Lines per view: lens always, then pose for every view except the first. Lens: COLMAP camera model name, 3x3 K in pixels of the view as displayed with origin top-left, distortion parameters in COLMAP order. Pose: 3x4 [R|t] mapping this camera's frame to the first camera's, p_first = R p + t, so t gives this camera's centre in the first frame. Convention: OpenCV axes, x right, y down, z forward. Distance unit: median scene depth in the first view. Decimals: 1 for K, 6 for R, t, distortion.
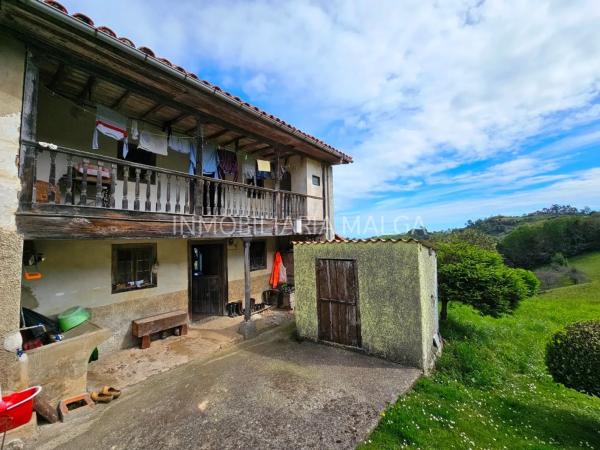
lens RADIAL K [[243.2, 0, 303.6], [0, 243.2, 229.3], [0, 0, 1]] dist [0.000216, 0.000162]
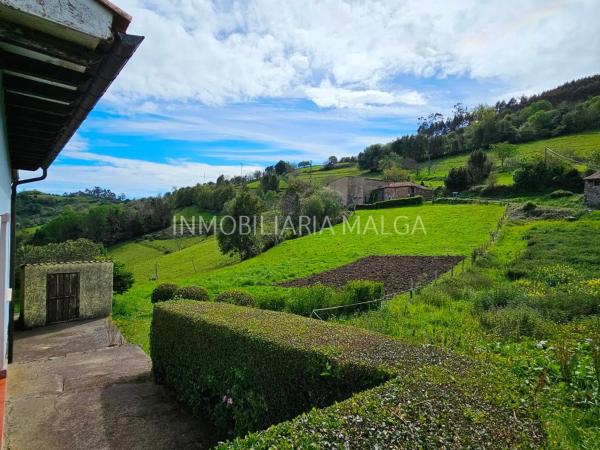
lens RADIAL K [[332.2, 0, 298.0], [0, 332.2, 232.5], [0, 0, 1]] dist [0.004319, -0.000069]
pose [[0.218246, 0.016030, 0.975762, -1.604280], [-0.082993, 0.996548, 0.002191, -0.273111], [-0.972358, -0.081460, 0.218823, -0.985417]]
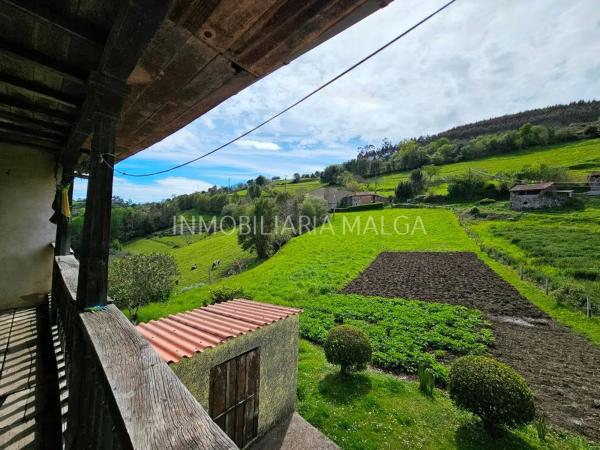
lens RADIAL K [[243.2, 0, 303.6], [0, 243.2, 229.3], [0, 0, 1]] dist [0.000216, 0.000162]
pose [[0.088776, 0.013333, 0.995962, -0.580886], [-0.074496, 0.997199, -0.006709, -0.271294], [-0.993262, -0.073600, 0.089521, 0.647908]]
